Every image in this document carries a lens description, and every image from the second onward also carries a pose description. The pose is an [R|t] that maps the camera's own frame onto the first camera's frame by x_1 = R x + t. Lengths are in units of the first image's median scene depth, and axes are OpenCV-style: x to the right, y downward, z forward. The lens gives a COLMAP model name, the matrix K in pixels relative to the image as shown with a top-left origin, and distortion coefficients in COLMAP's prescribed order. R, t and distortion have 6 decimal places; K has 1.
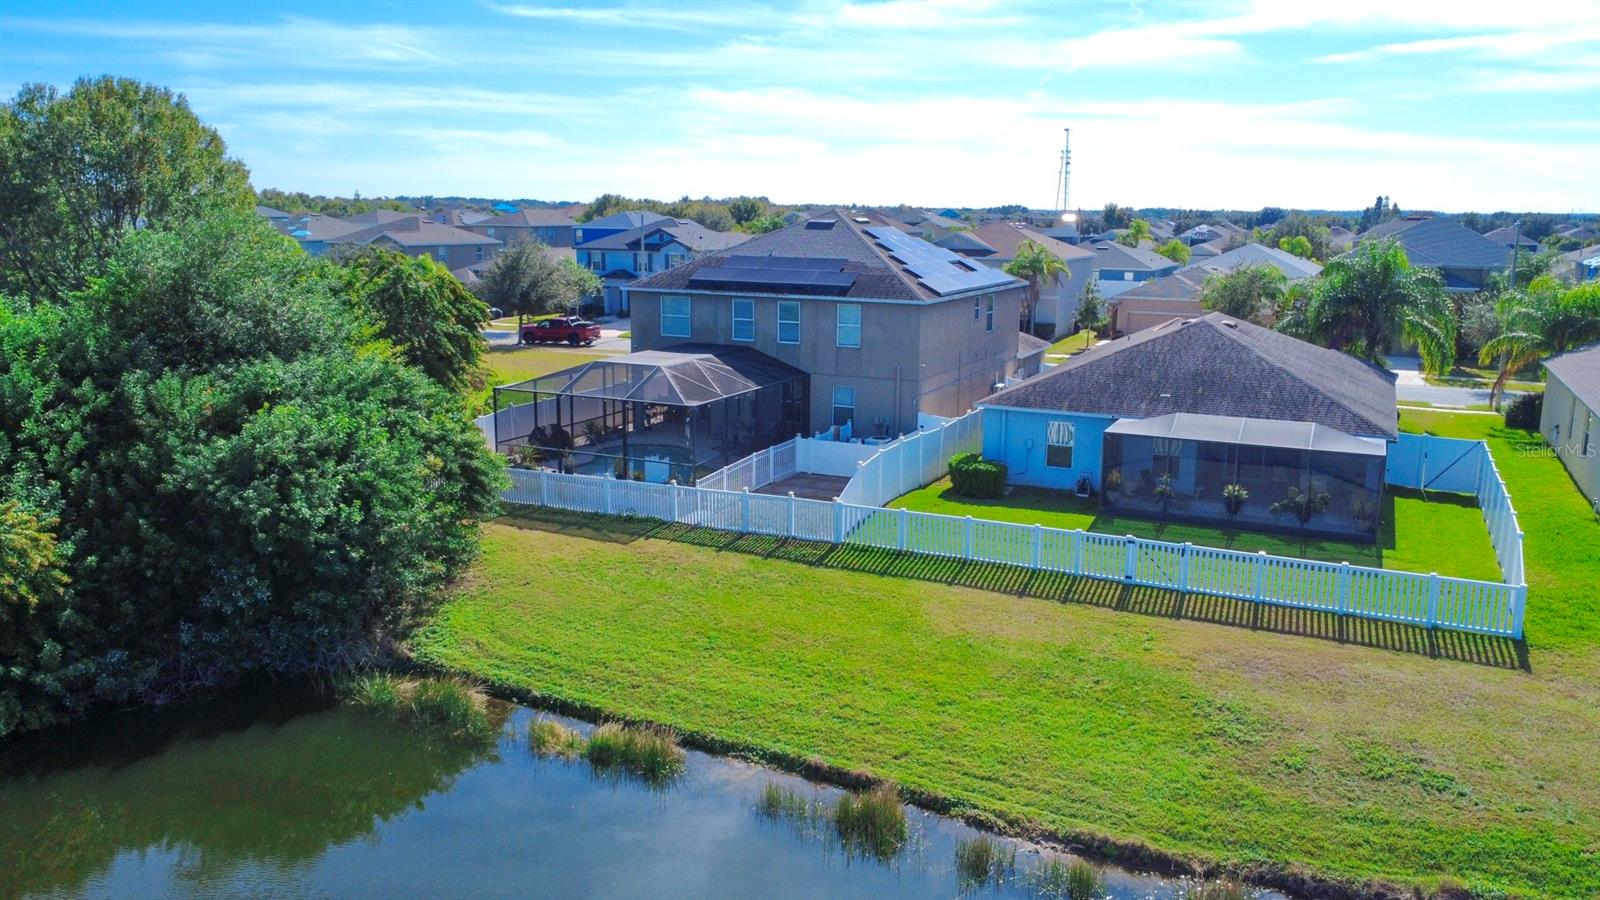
lens RADIAL K [[1199.2, 0, 788.0], [0, 1199.2, 452.1], [0, 0, 1]] dist [0.004772, -0.009305]
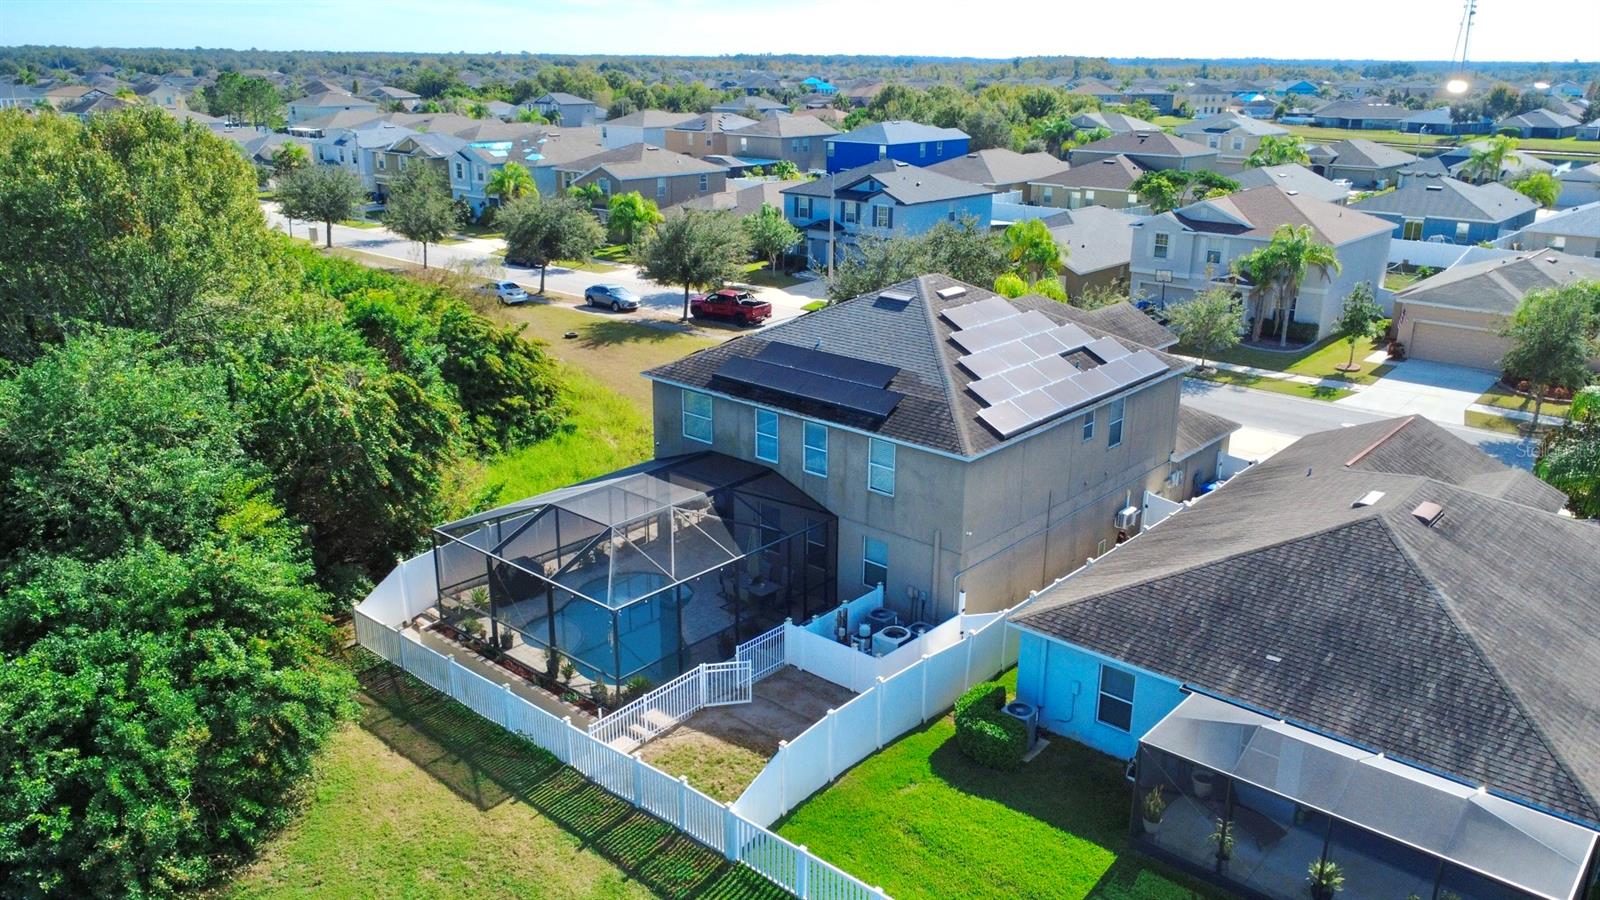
lens RADIAL K [[1199.2, 0, 788.0], [0, 1199.2, 452.1], [0, 0, 1]] dist [0.004772, -0.009305]
pose [[0.962990, 0.080461, -0.257248, 0.163363], [-0.050520, 0.991371, 0.120958, -0.176736], [0.264761, -0.103485, 0.958745, 0.216600]]
